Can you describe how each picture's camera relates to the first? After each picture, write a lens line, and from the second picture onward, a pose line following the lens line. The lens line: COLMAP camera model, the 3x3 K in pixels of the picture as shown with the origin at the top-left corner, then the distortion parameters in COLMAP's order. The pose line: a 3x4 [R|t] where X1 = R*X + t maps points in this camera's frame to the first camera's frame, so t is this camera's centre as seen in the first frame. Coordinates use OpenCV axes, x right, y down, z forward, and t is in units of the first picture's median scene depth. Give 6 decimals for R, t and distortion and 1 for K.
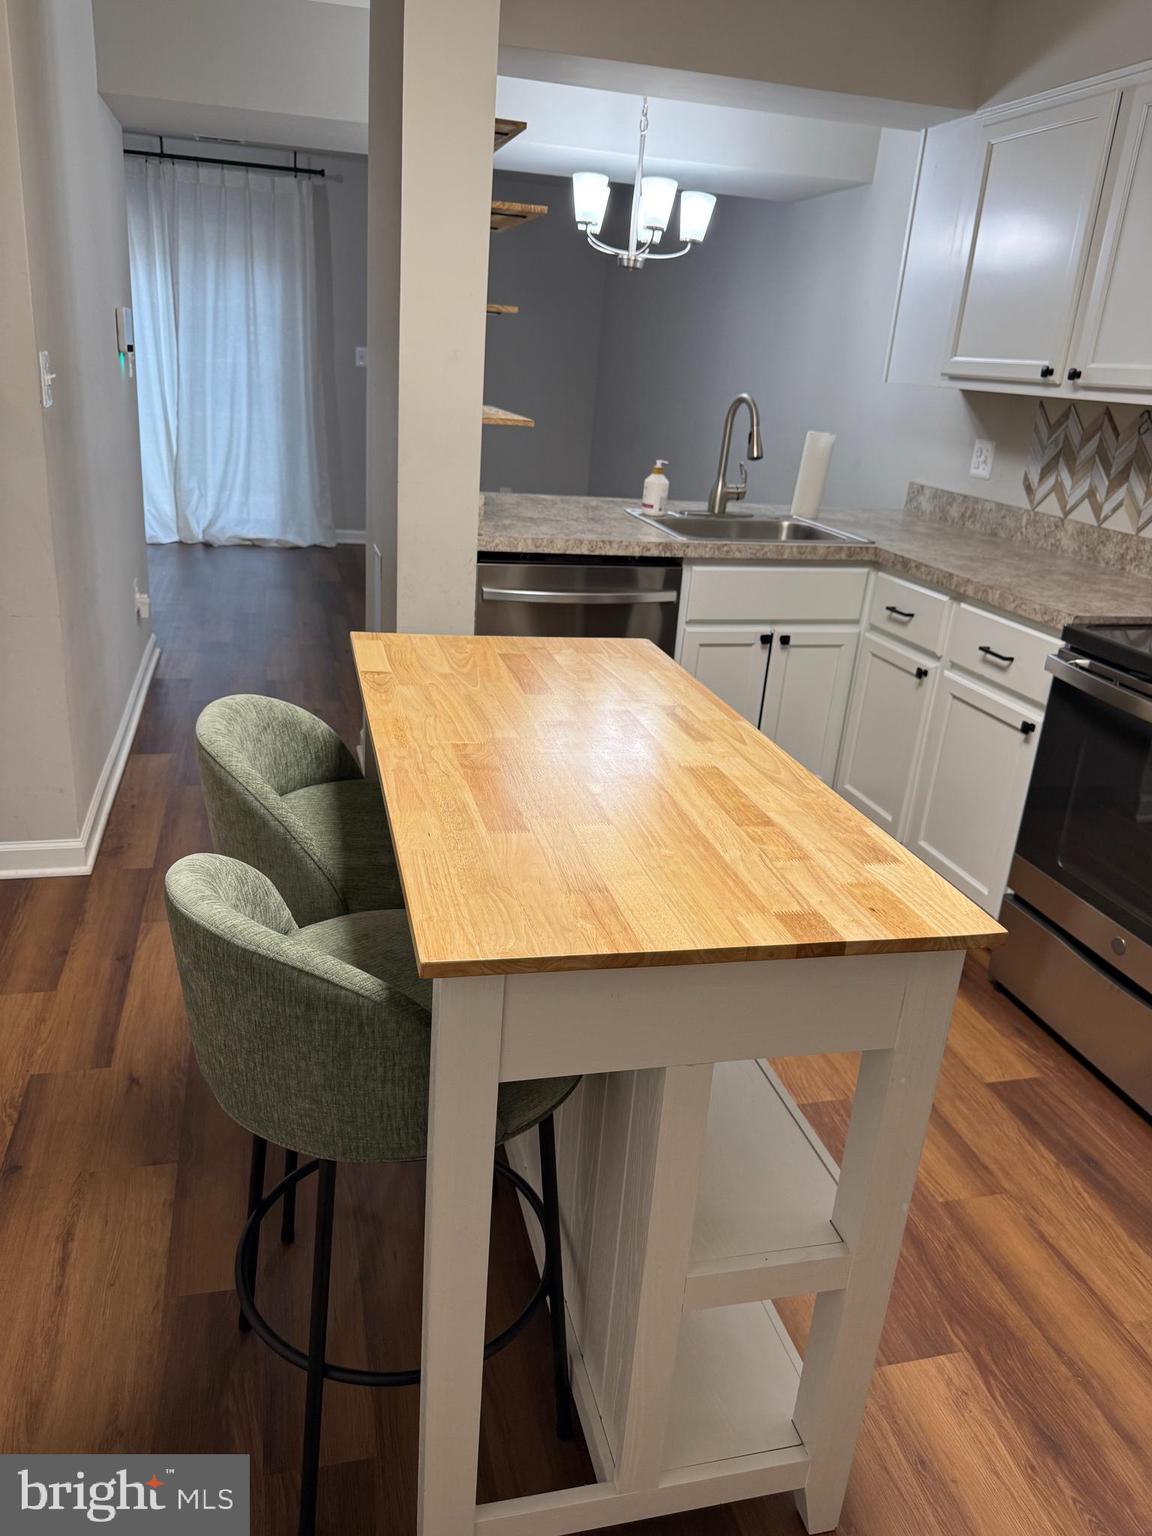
lens RADIAL K [[1085.7, 0, 562.8], [0, 1085.7, 771.4], [0, 0, 1]] dist [0.052039, -0.072941]
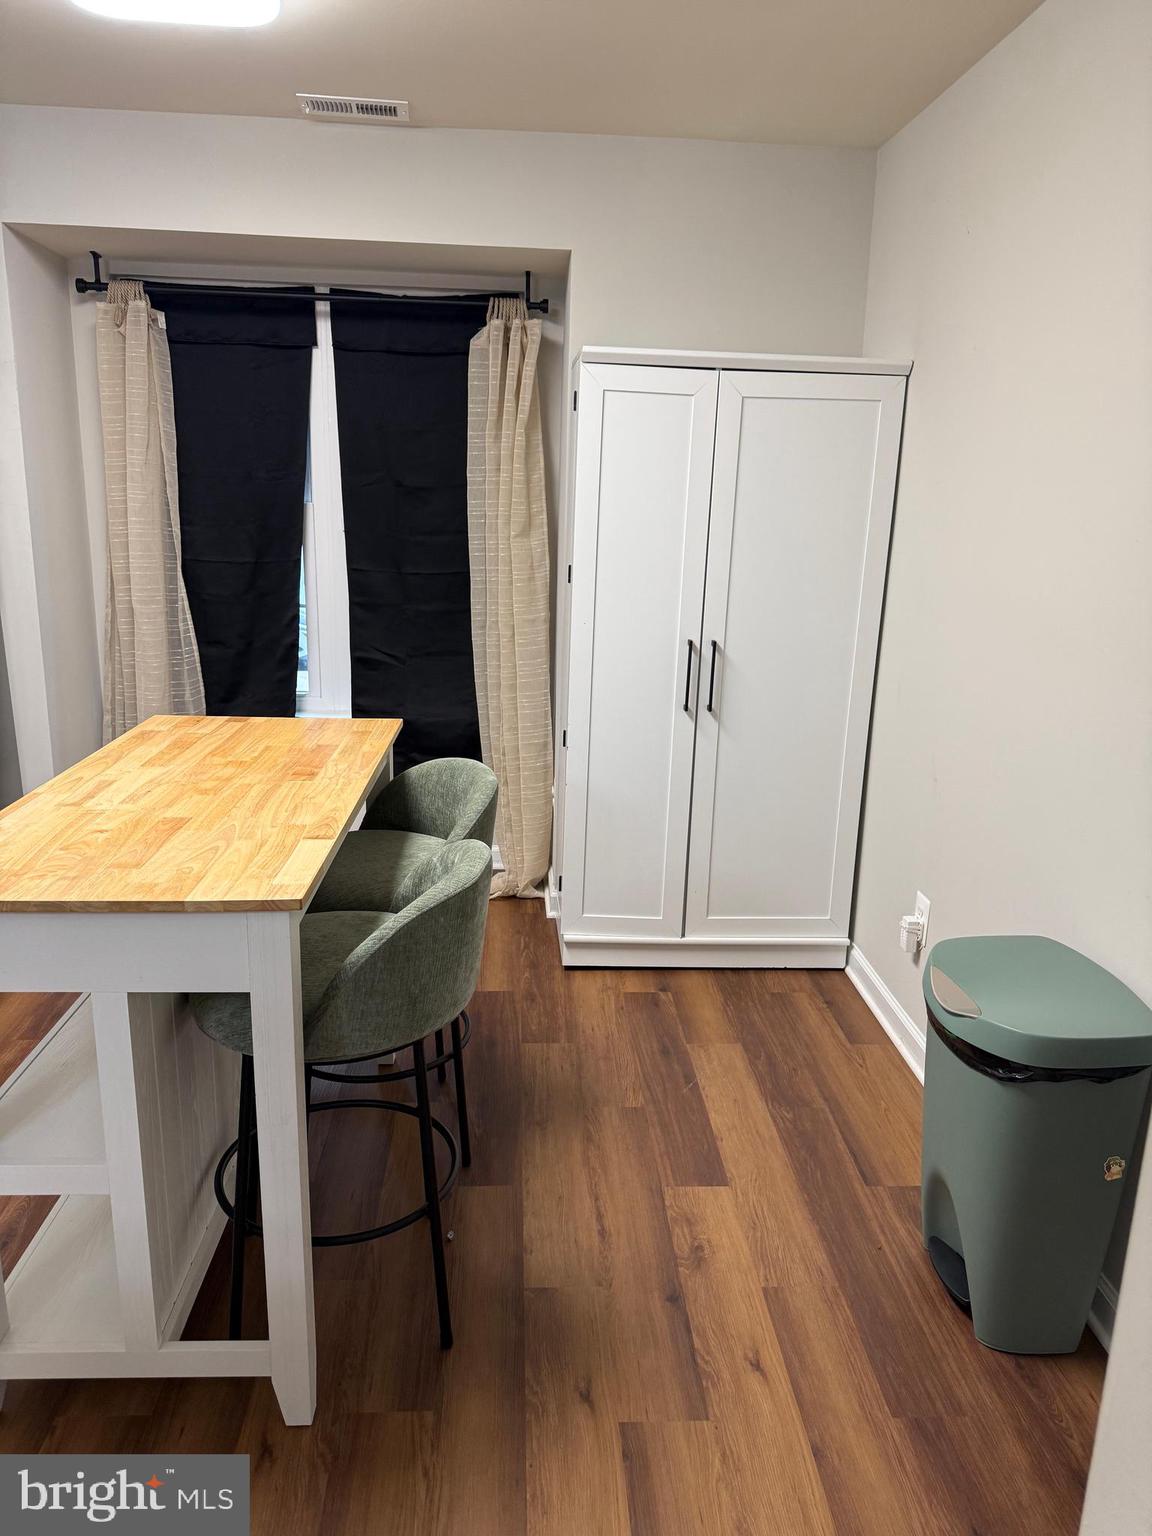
lens RADIAL K [[1085.7, 0, 562.8], [0, 1085.7, 771.4], [0, 0, 1]] dist [0.052039, -0.072941]
pose [[-0.974215, -0.147254, 0.170941, -0.346246], [-0.019941, 0.810881, 0.584871, -0.455560], [-0.224738, 0.566382, -0.792909, 1.080190]]
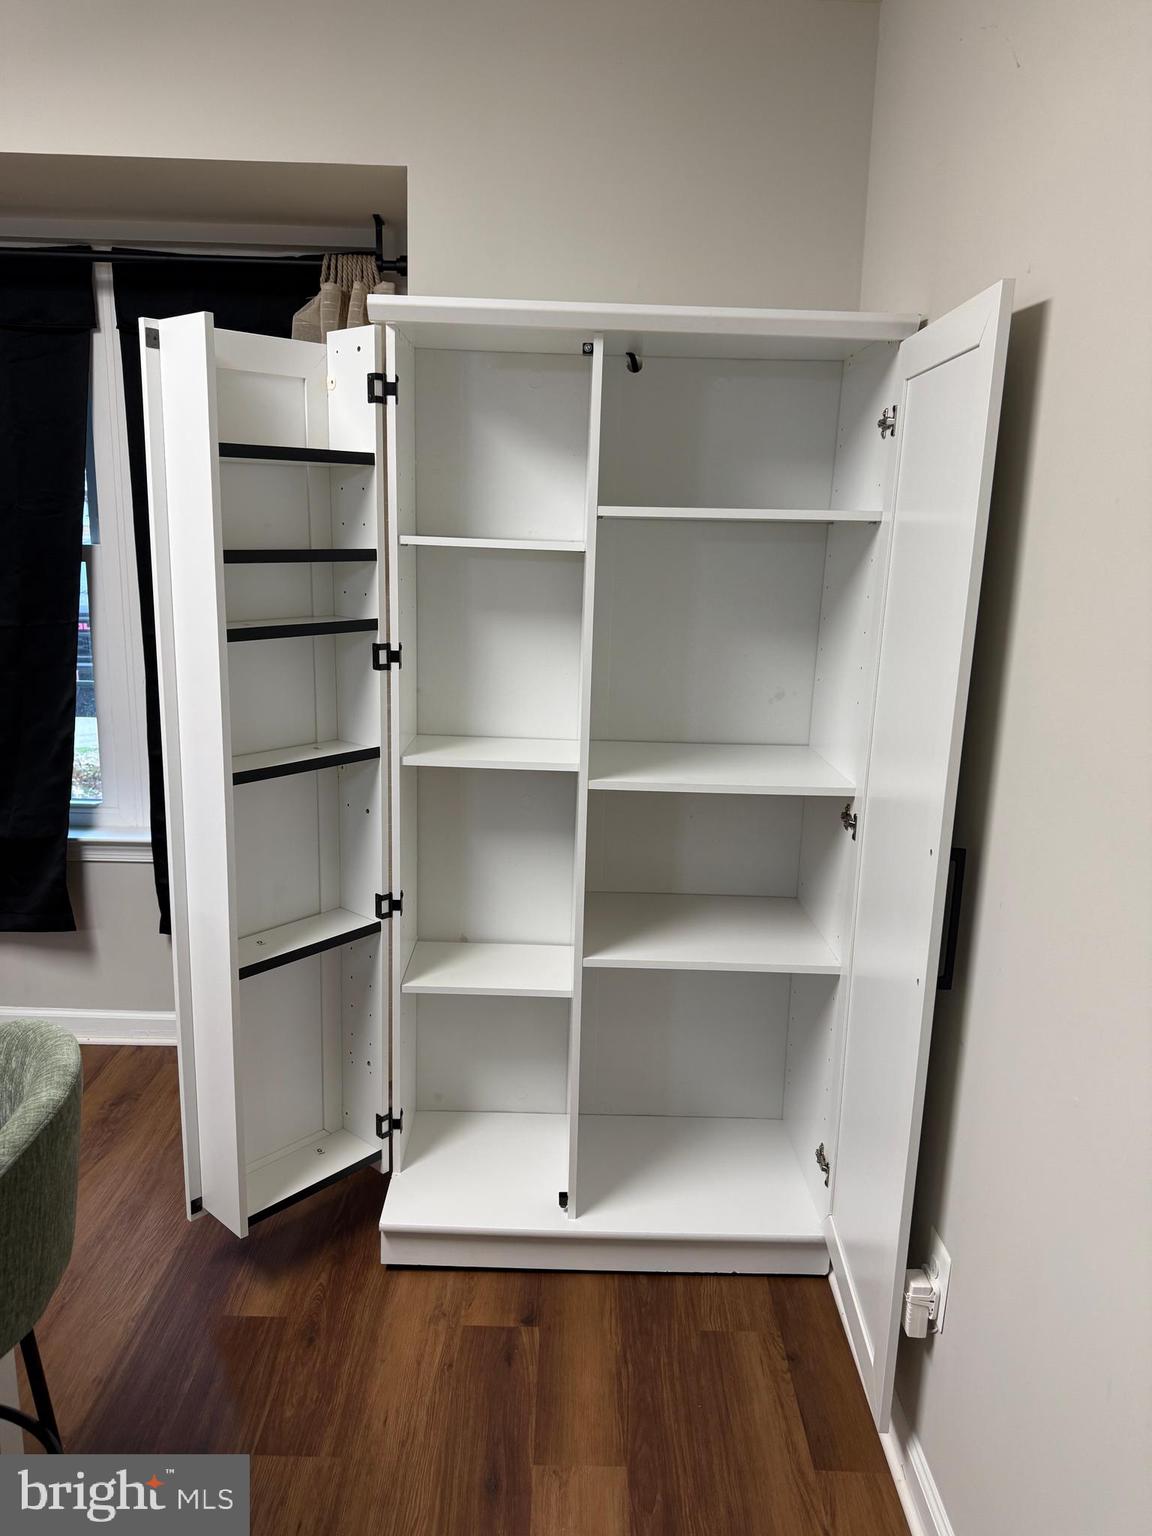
lens RADIAL K [[1087.8, 0, 576.0], [0, 1087.8, 768.0], [0, 0, 1]] dist [0.036041, -0.051803]
pose [[-0.962851, -0.156983, 0.219715, -0.418792], [-0.009219, 0.832292, 0.554260, -0.302599], [-0.269876, 0.531644, -0.802821, 0.651534]]
